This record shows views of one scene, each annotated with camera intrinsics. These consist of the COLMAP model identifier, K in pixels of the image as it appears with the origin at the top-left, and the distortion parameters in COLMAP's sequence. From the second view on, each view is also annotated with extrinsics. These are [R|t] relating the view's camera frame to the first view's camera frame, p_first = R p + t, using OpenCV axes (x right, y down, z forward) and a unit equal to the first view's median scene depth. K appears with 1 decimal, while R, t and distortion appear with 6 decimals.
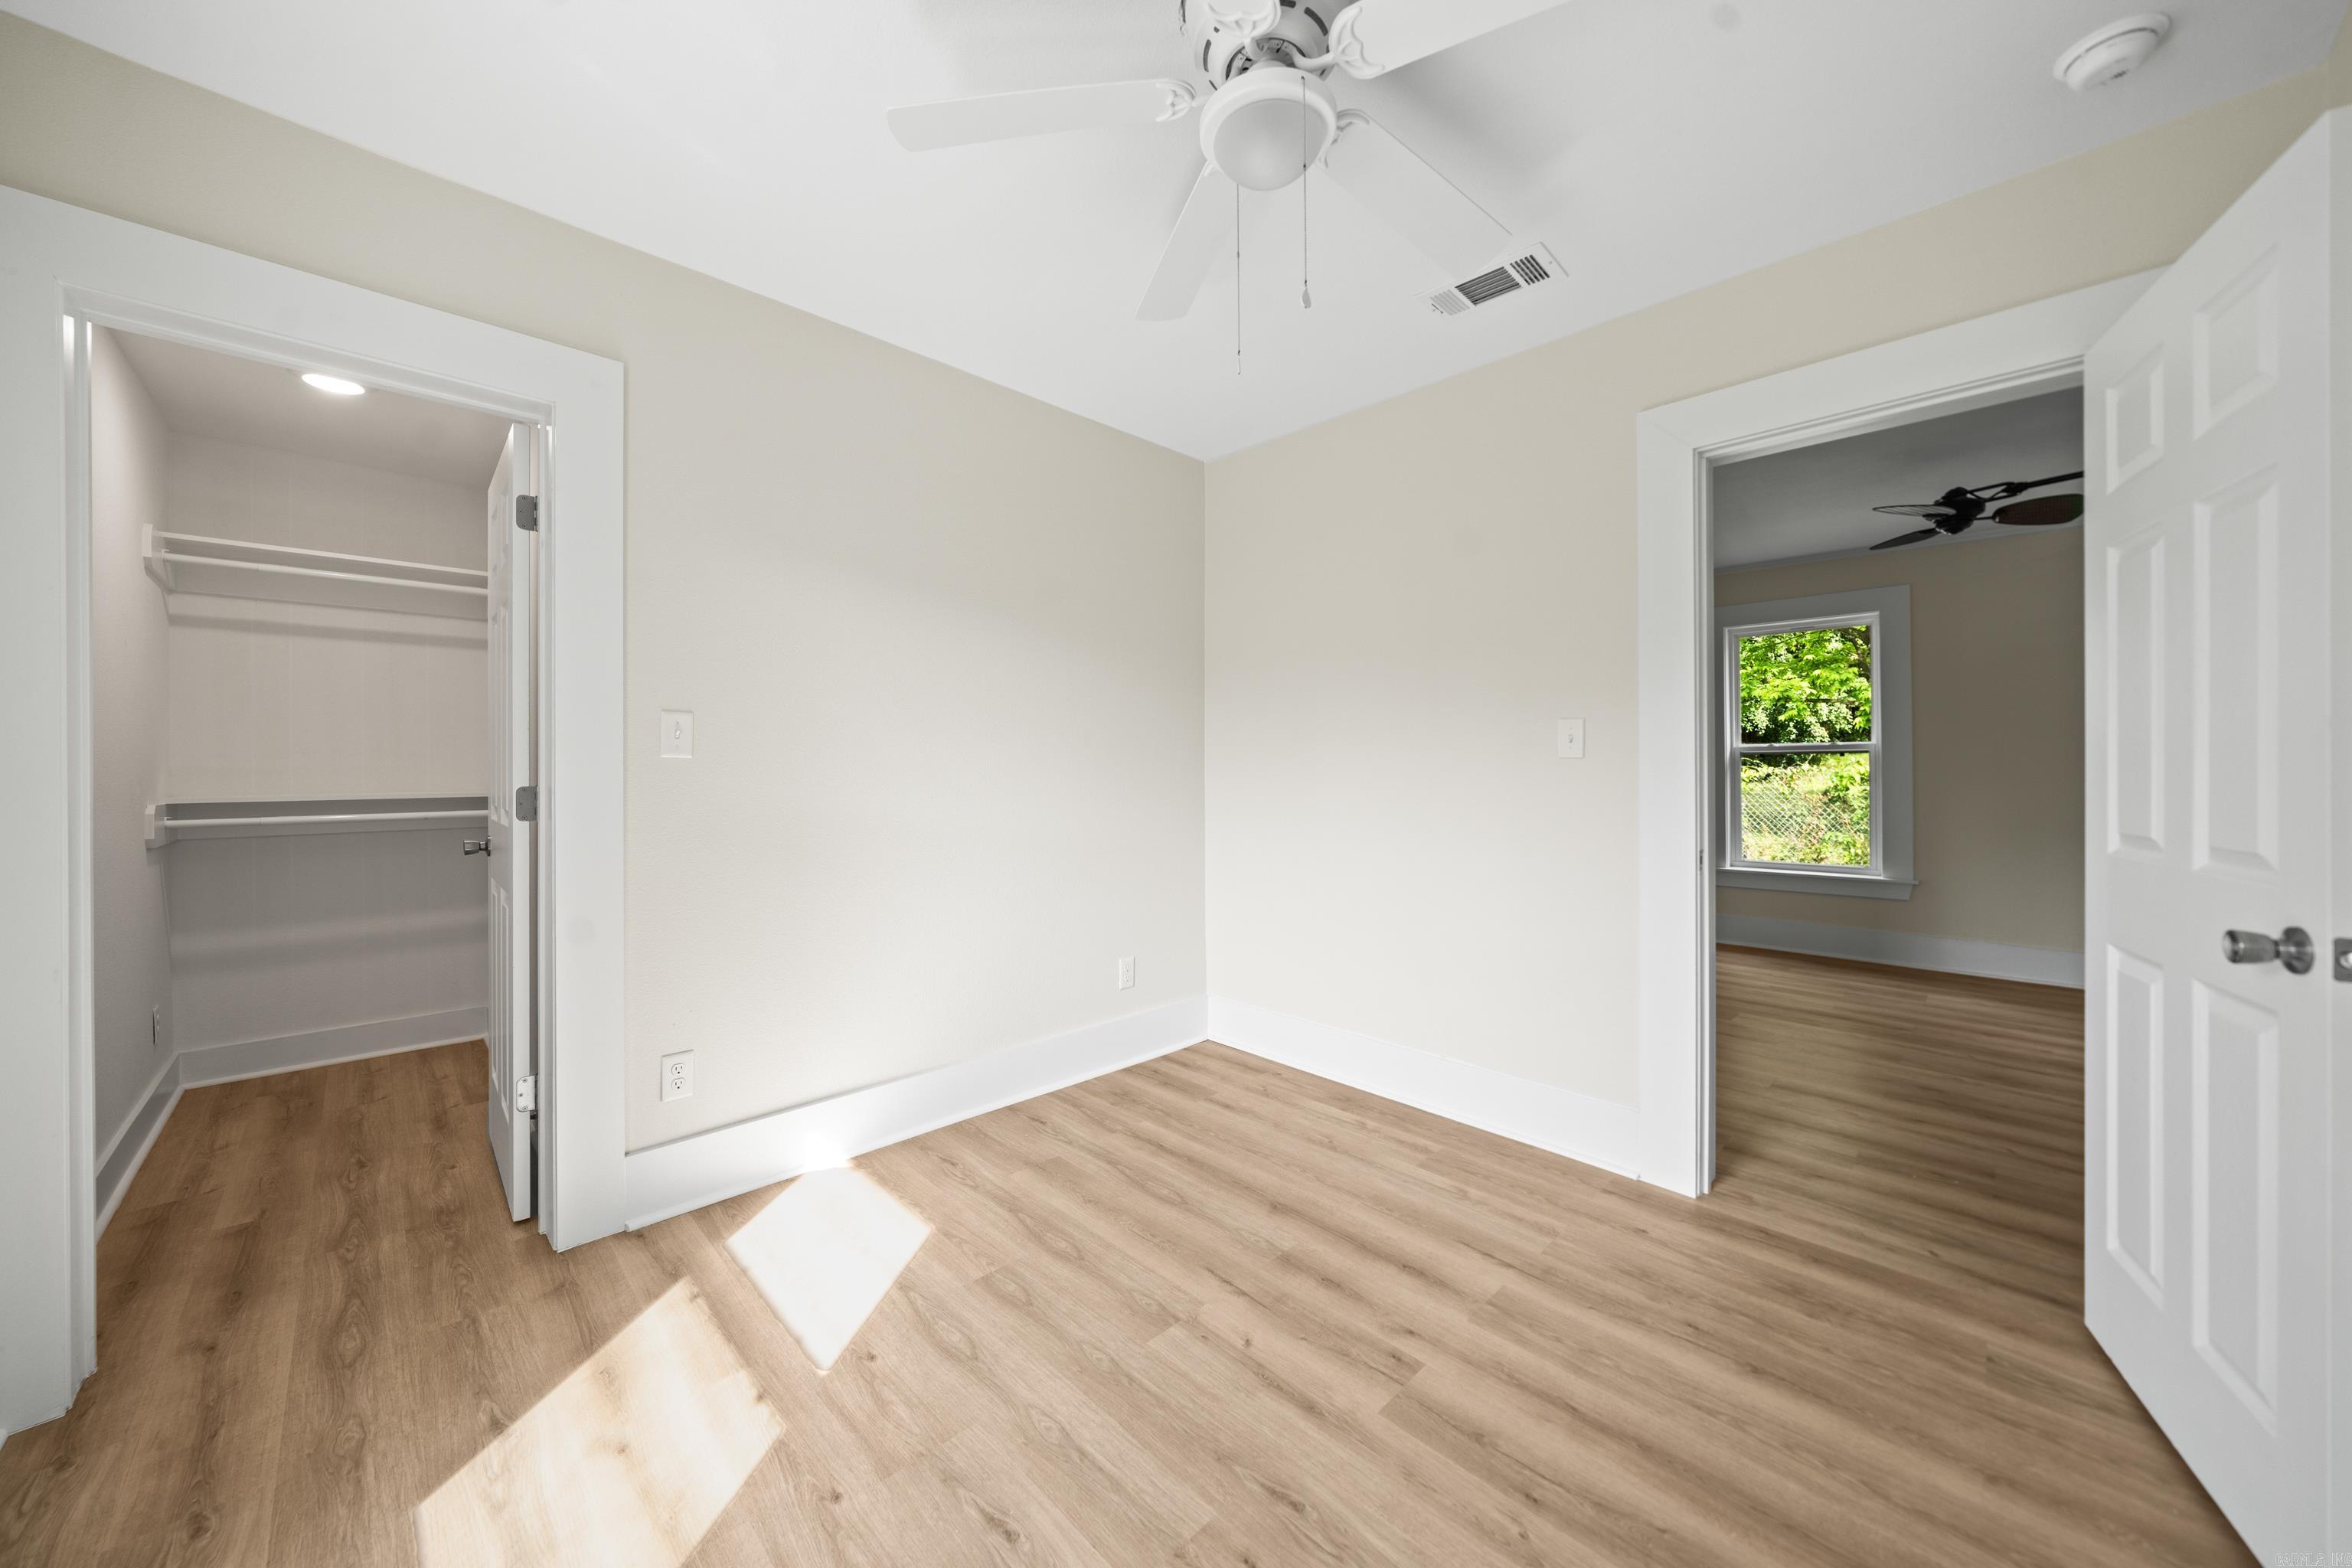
lens RADIAL K [[831.6, 0, 1166.7], [0, 831.6, 752.1], [0, 0, 1]] dist [-0.004762, 0.000326]
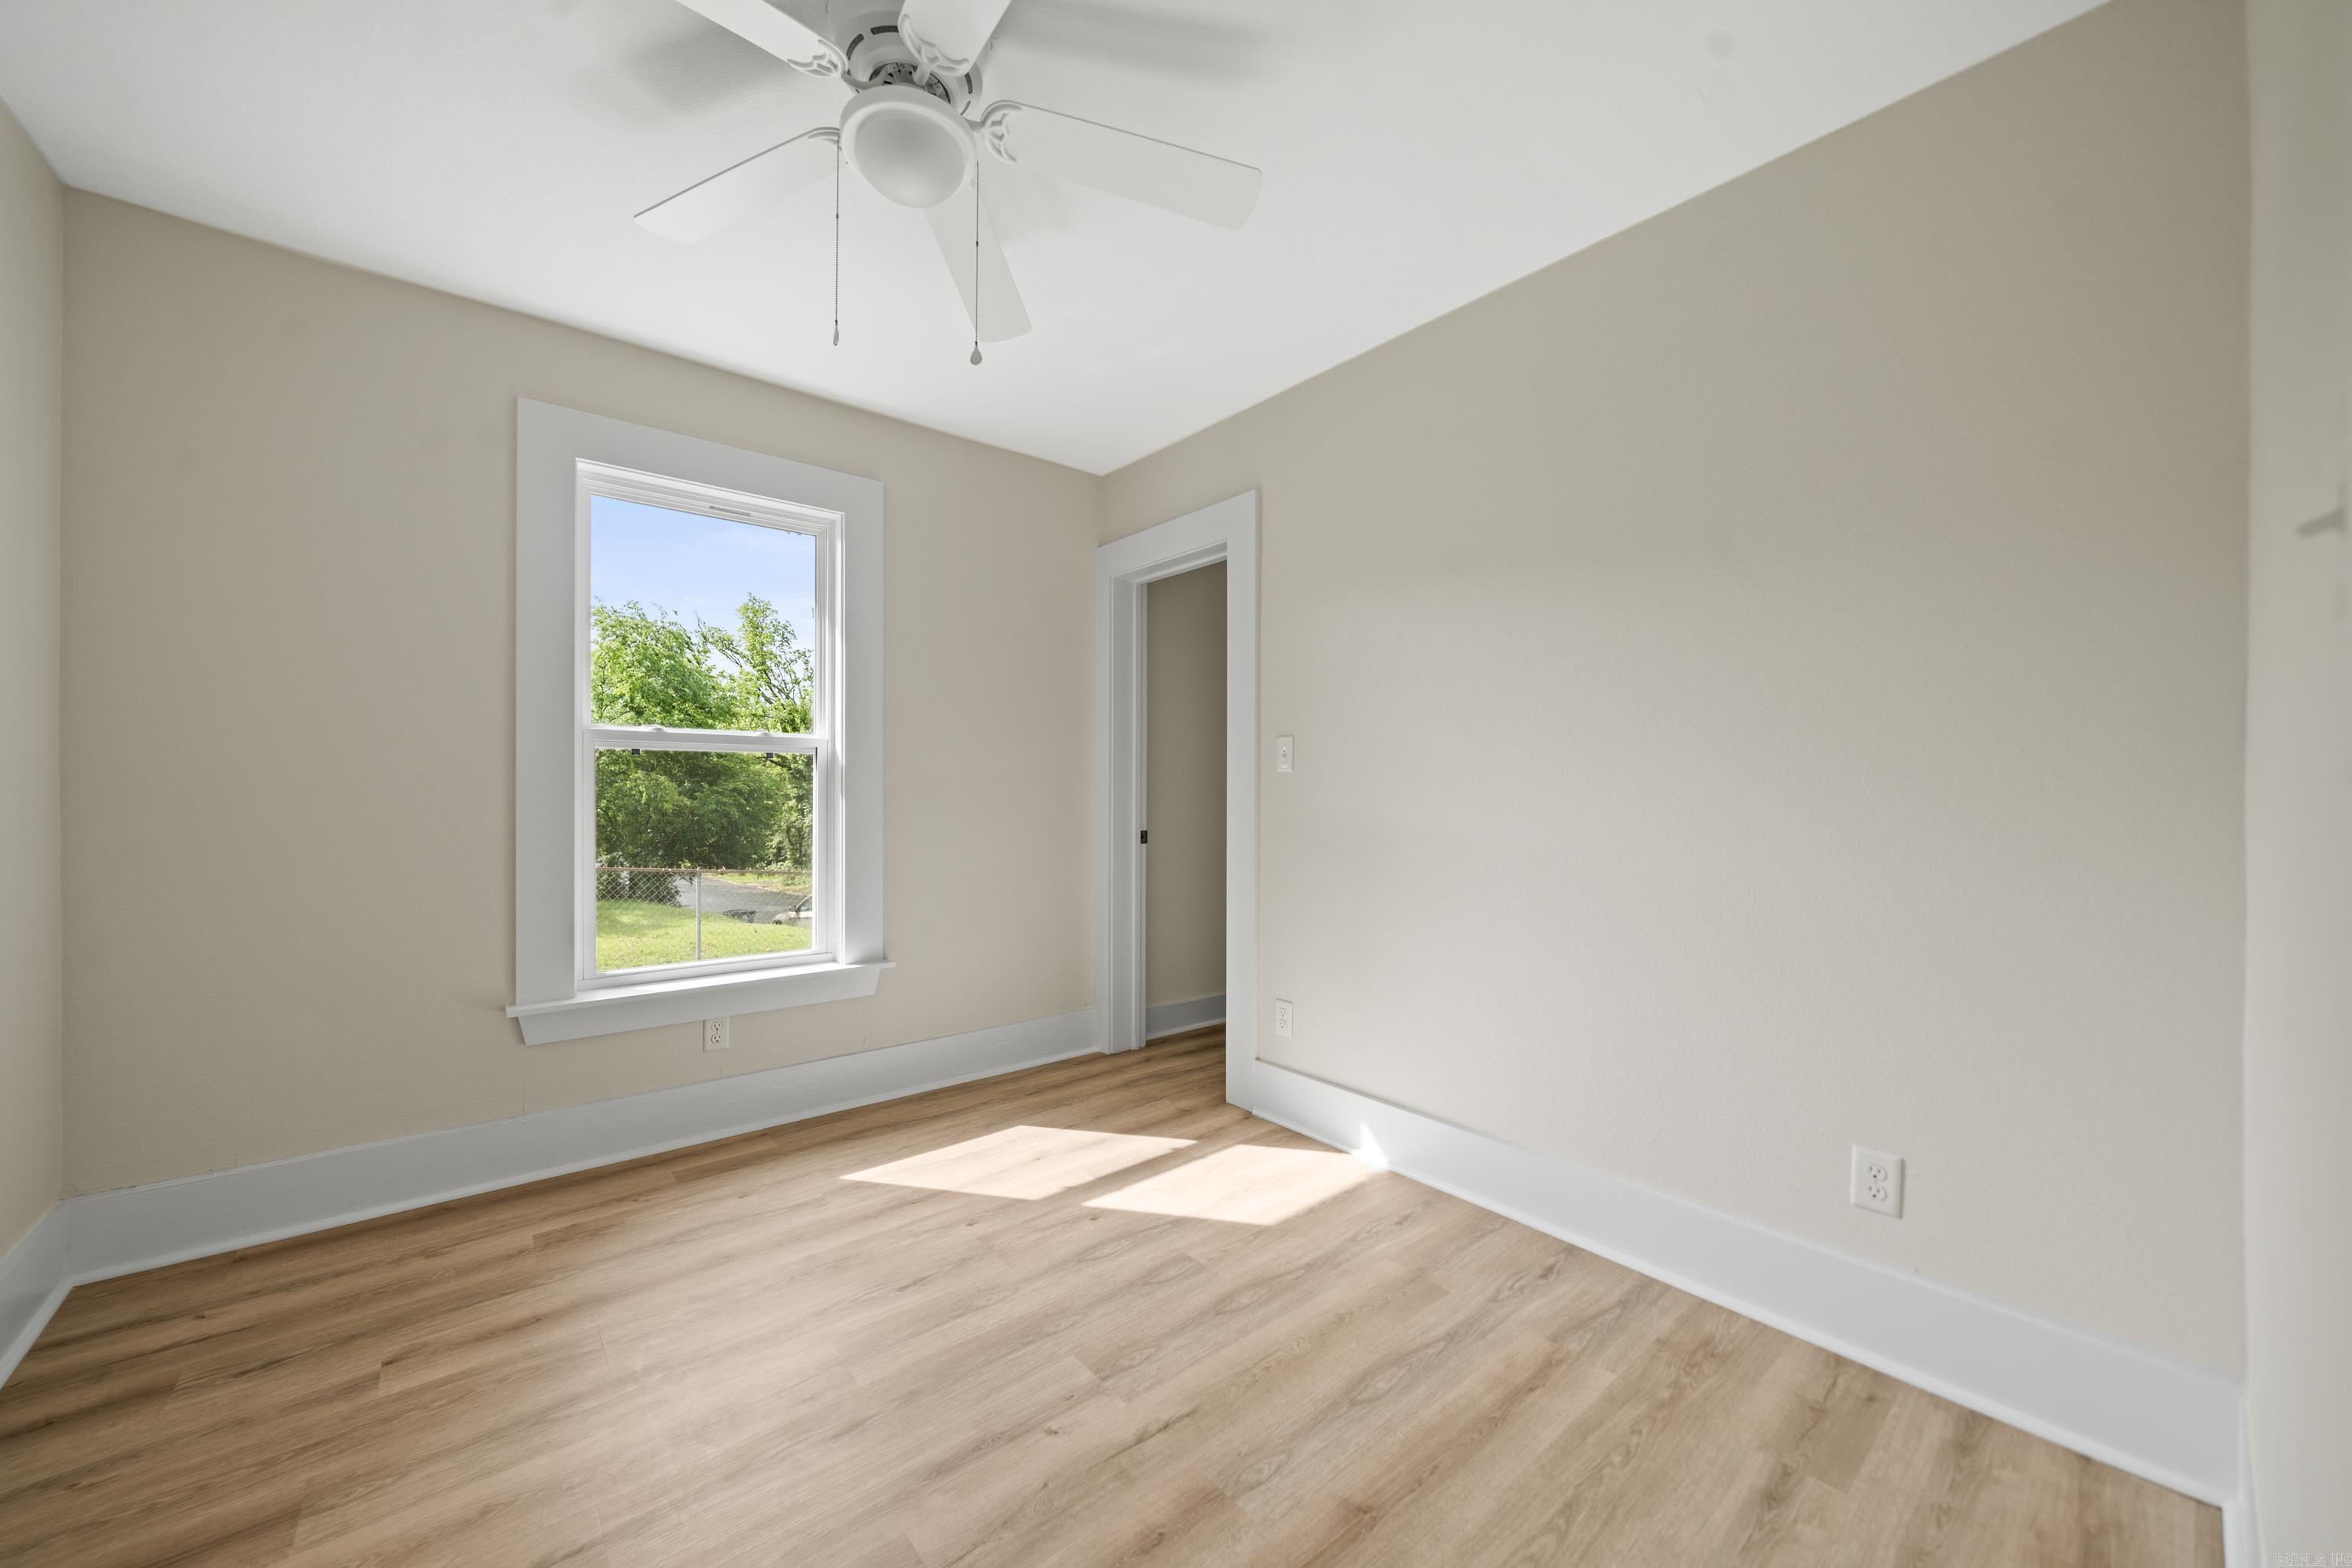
lens RADIAL K [[905.0, 0, 1187.4], [0, 905.0, 774.8], [0, 0, 1]] dist [-0.003751, 0.000265]
pose [[-0.091259, -0.011622, -0.995759, 0.825811], [0.019962, 0.999710, -0.013498, 0.031482], [0.995627, -0.021110, -0.091001, 0.990639]]
